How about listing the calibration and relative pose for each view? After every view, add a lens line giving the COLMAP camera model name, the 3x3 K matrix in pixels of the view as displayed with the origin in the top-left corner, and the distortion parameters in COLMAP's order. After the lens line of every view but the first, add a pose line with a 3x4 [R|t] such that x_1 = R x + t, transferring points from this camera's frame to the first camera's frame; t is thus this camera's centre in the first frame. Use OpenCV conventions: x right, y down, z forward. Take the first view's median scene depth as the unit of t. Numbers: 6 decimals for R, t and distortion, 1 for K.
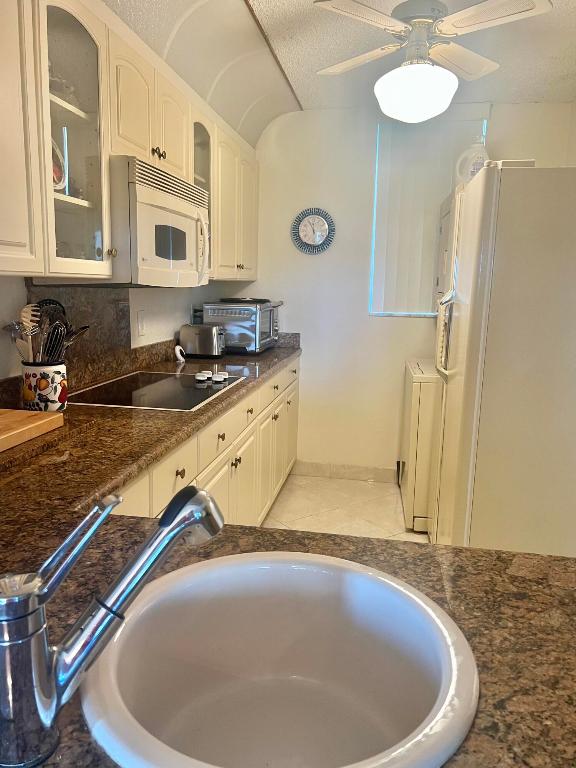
lens RADIAL K [[582.1, 0, 288.0], [0, 582.1, 384.0], [0, 0, 1]] dist [0.131884, -0.181644]
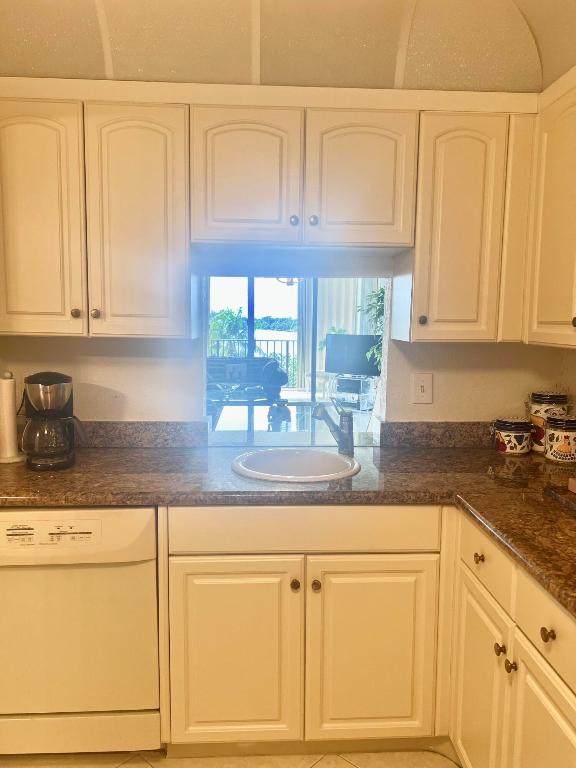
lens RADIAL K [[582.1, 0, 288.0], [0, 582.1, 384.0], [0, 0, 1]] dist [0.131884, -0.181644]
pose [[-0.974352, -0.024298, -0.223713, 0.293772], [-0.085983, 0.958918, 0.270338, -0.316164], [0.207954, 0.282640, -0.936413, 1.675385]]
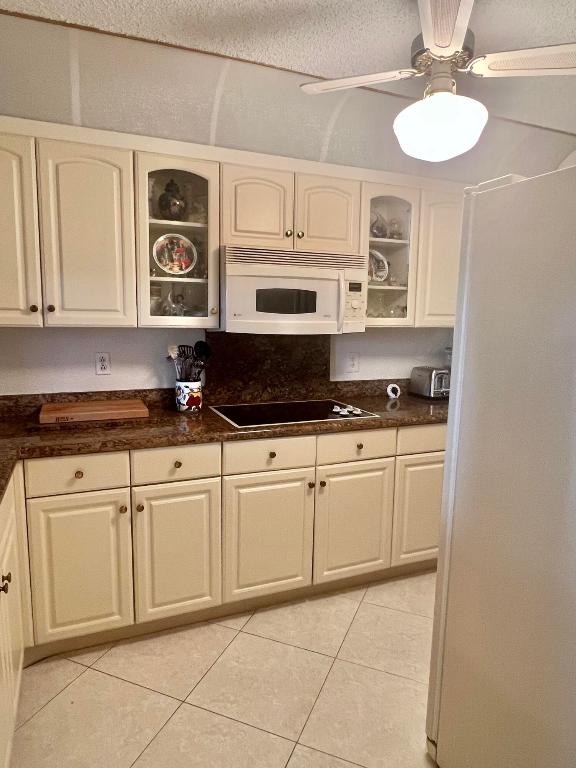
lens RADIAL K [[507.5, 0, 288.0], [0, 507.5, 384.0], [0, 0, 1]] dist [-0.003128, -0.000512]
pose [[0.544577, 0.094824, -0.833333, 0.856510], [-0.143910, 0.989417, 0.018540, -0.087554], [0.826272, 0.109829, 0.552460, 0.453173]]
